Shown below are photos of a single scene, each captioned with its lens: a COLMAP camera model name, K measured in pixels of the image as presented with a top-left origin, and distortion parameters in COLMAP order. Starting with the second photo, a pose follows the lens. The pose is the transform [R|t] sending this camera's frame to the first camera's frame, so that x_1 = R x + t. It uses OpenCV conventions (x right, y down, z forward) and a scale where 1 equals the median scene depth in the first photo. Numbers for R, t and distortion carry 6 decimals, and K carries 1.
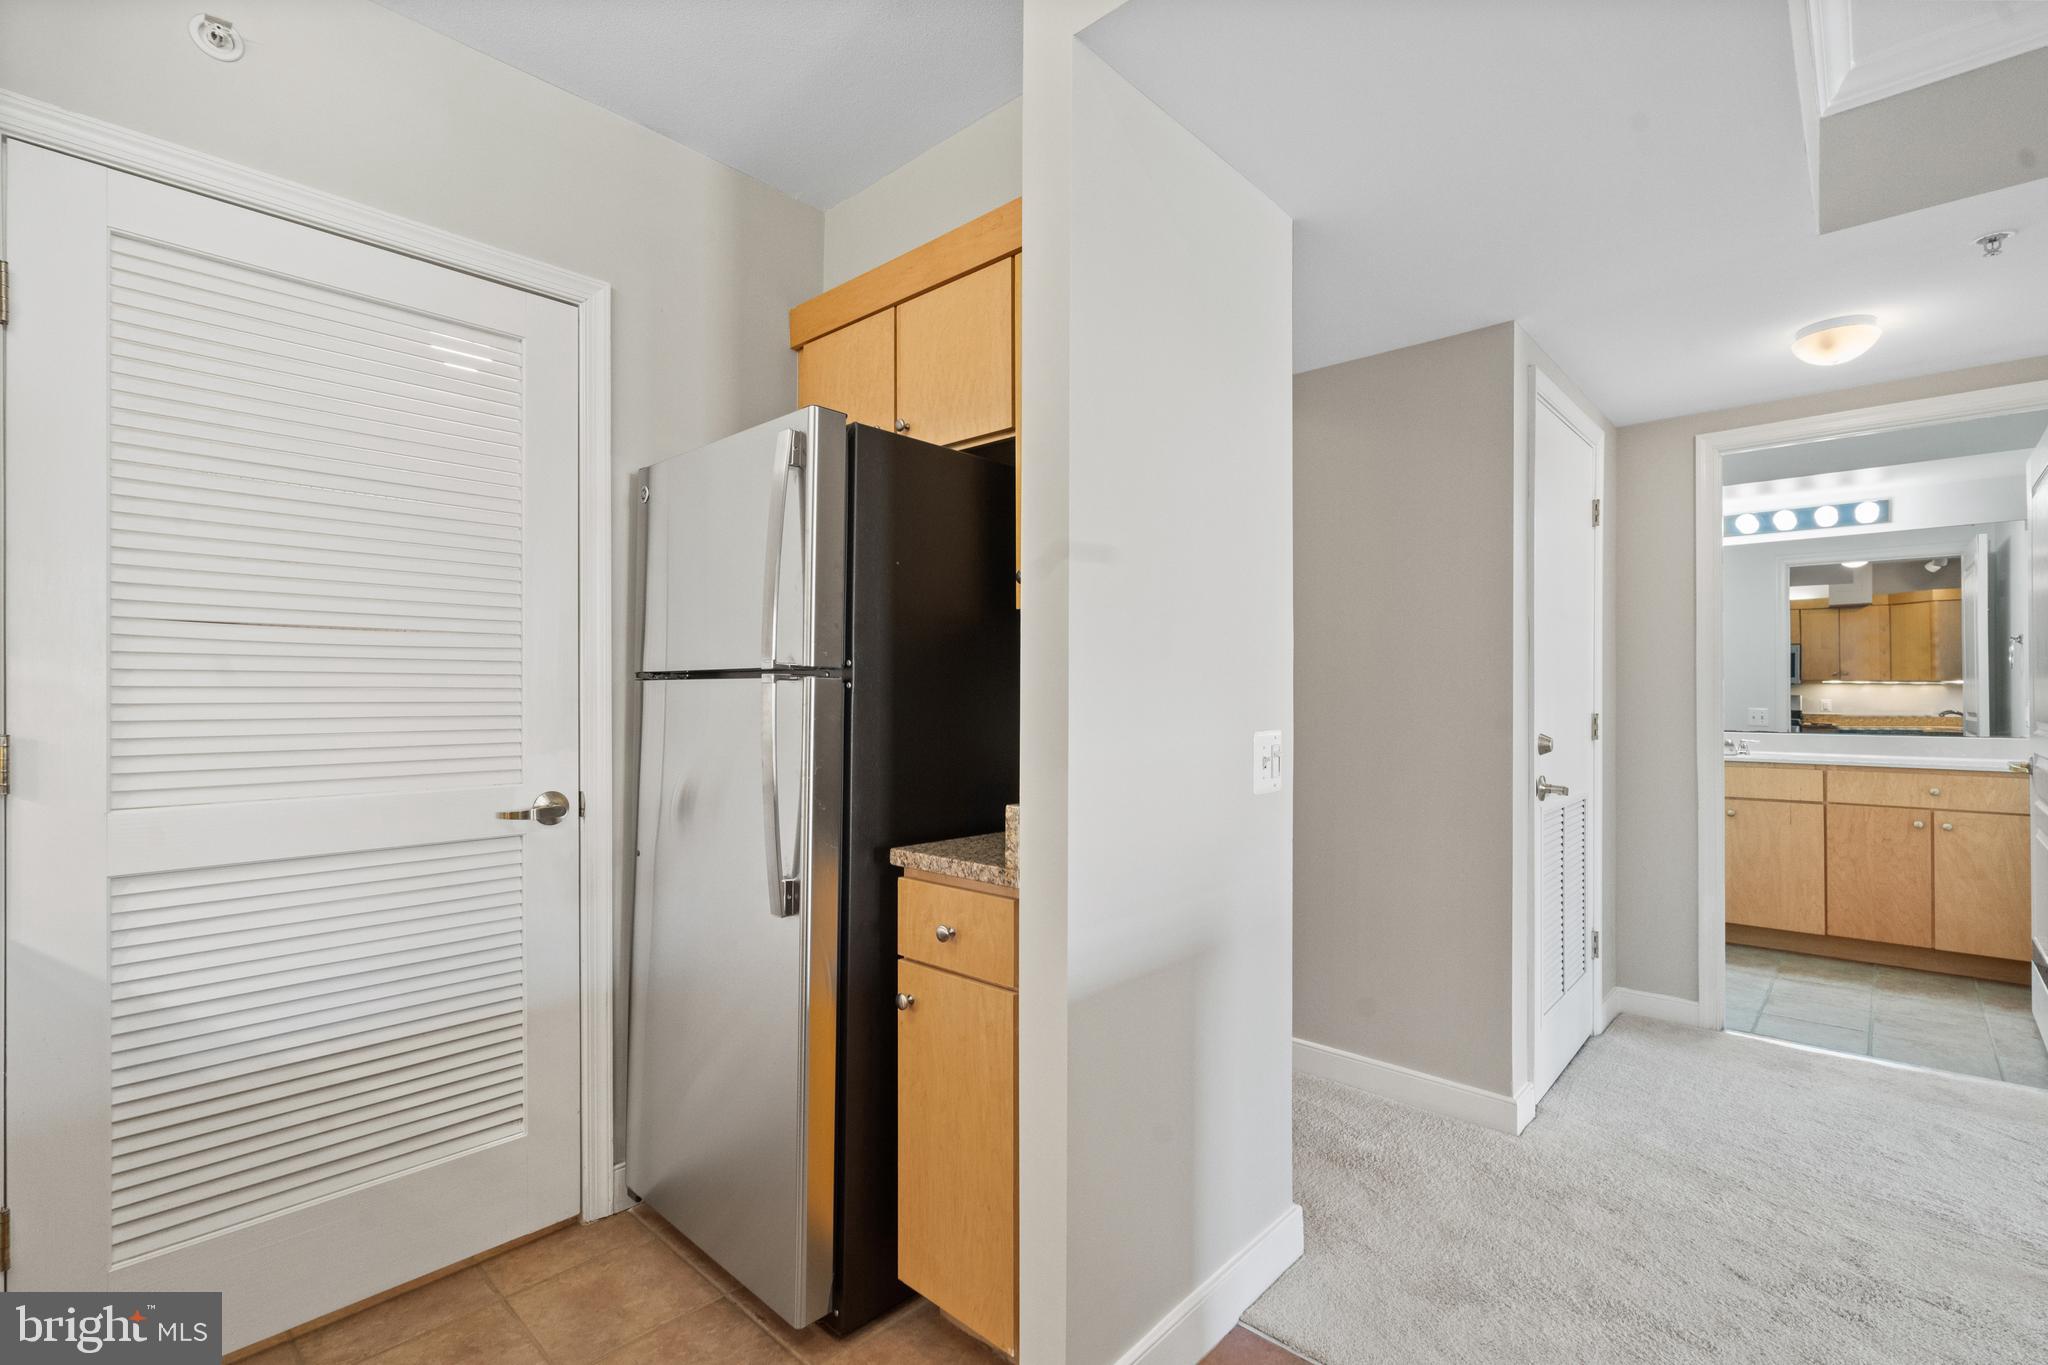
lens RADIAL K [[934.9, 0, 1025.5], [0, 934.9, 684.5], [0, 0, 1]] dist [-0.001866, 0.000941]
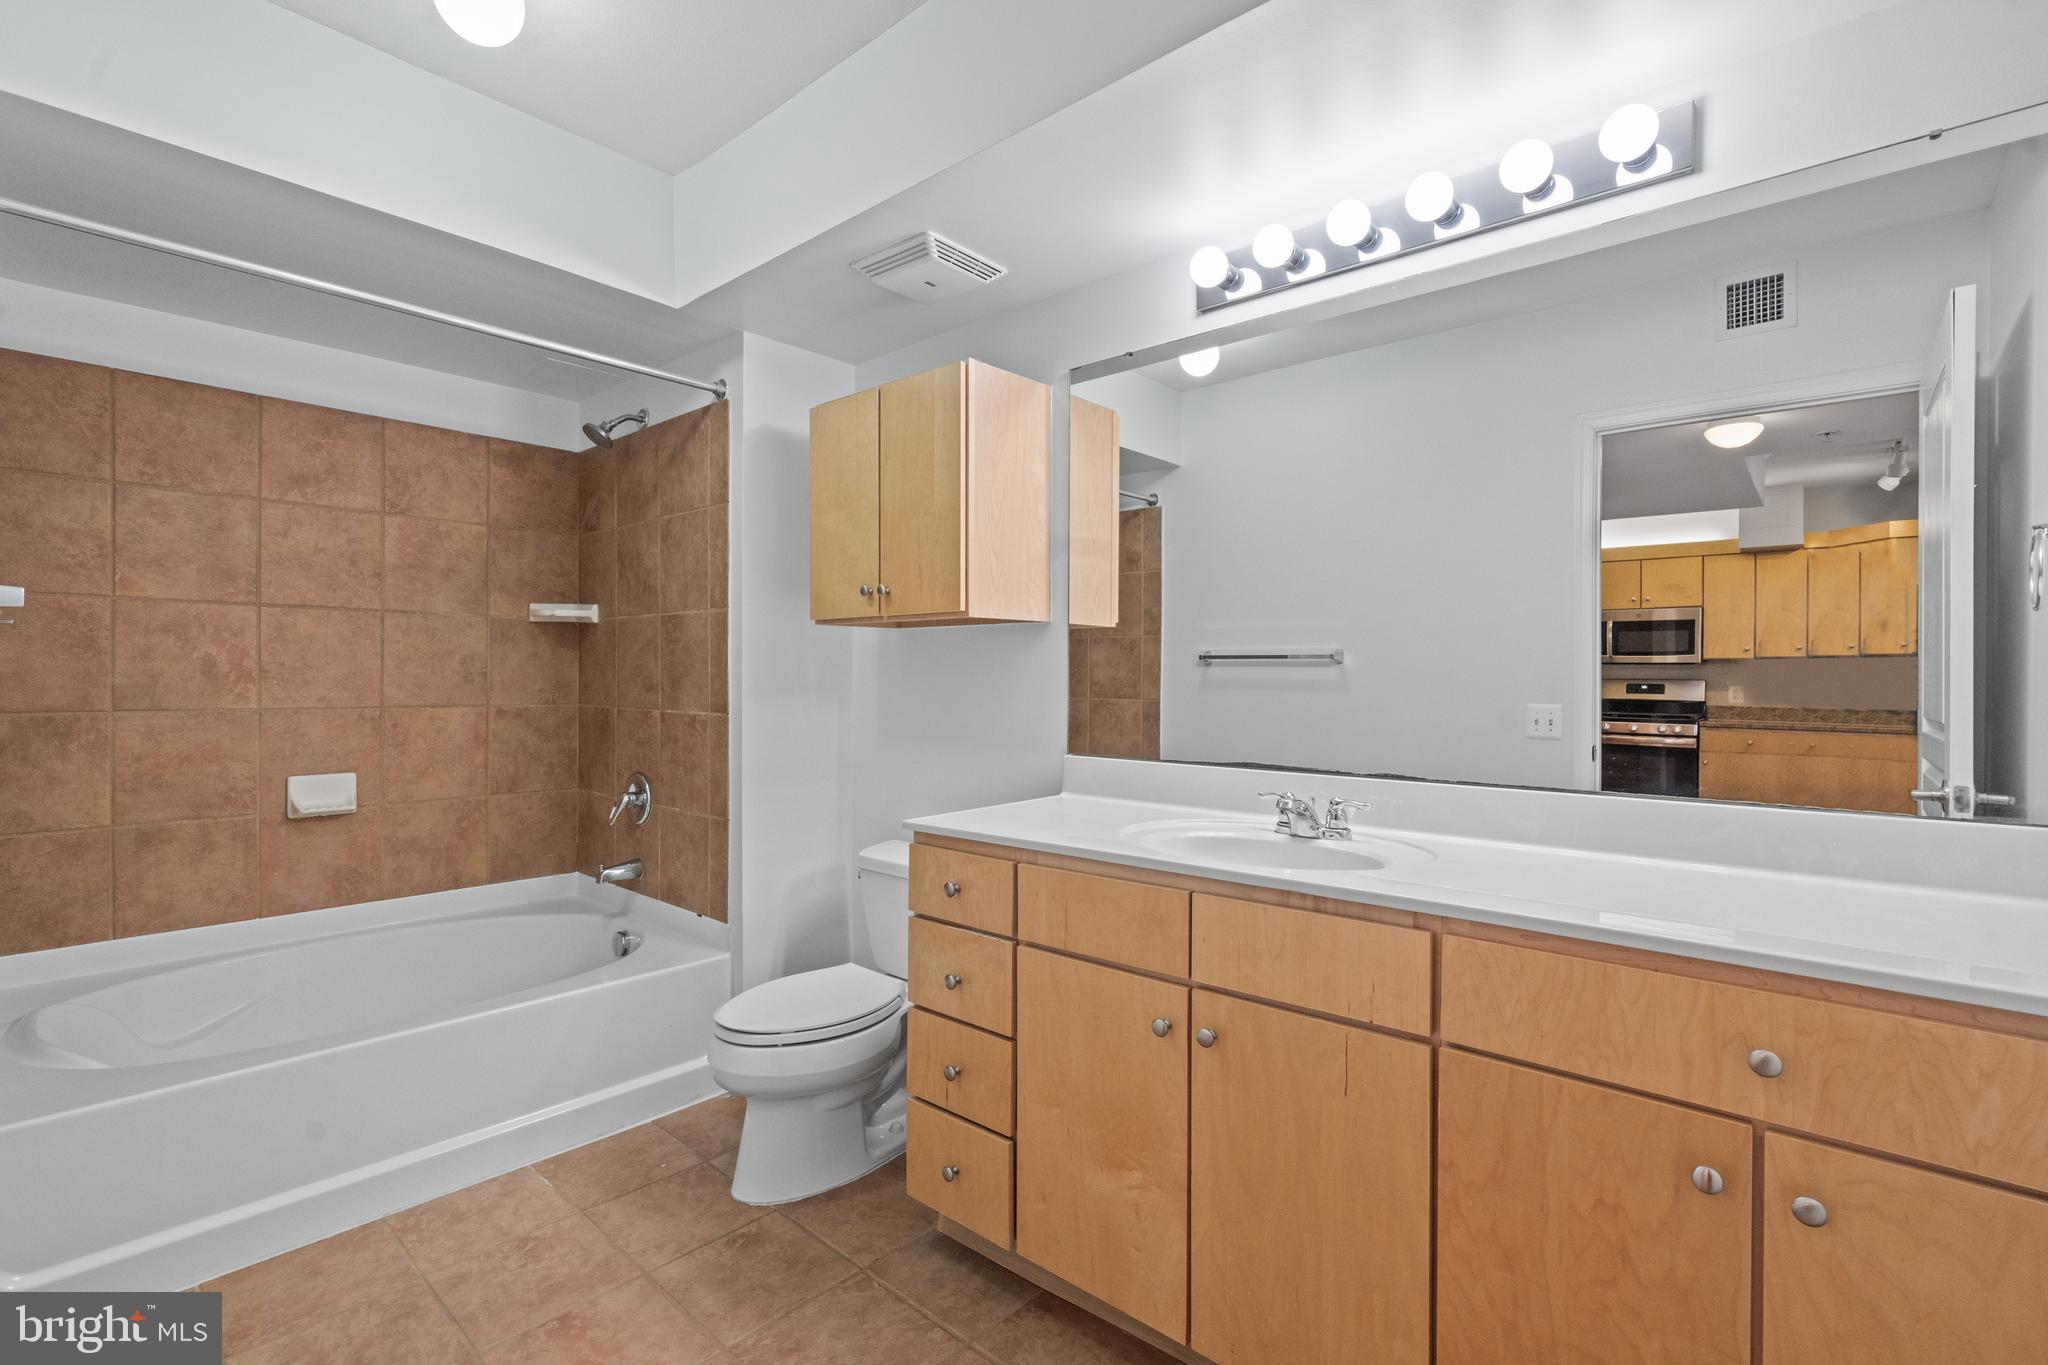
lens RADIAL K [[934.9, 0, 1025.0], [0, 934.9, 684.3], [0, 0, 1]] dist [-0.001866, 0.000941]
pose [[0.999949, -0.000469, 0.010127, 0.720917], [0.000301, 0.999863, 0.016532, 0.006132], [-0.010133, -0.016528, 0.999812, 0.701953]]
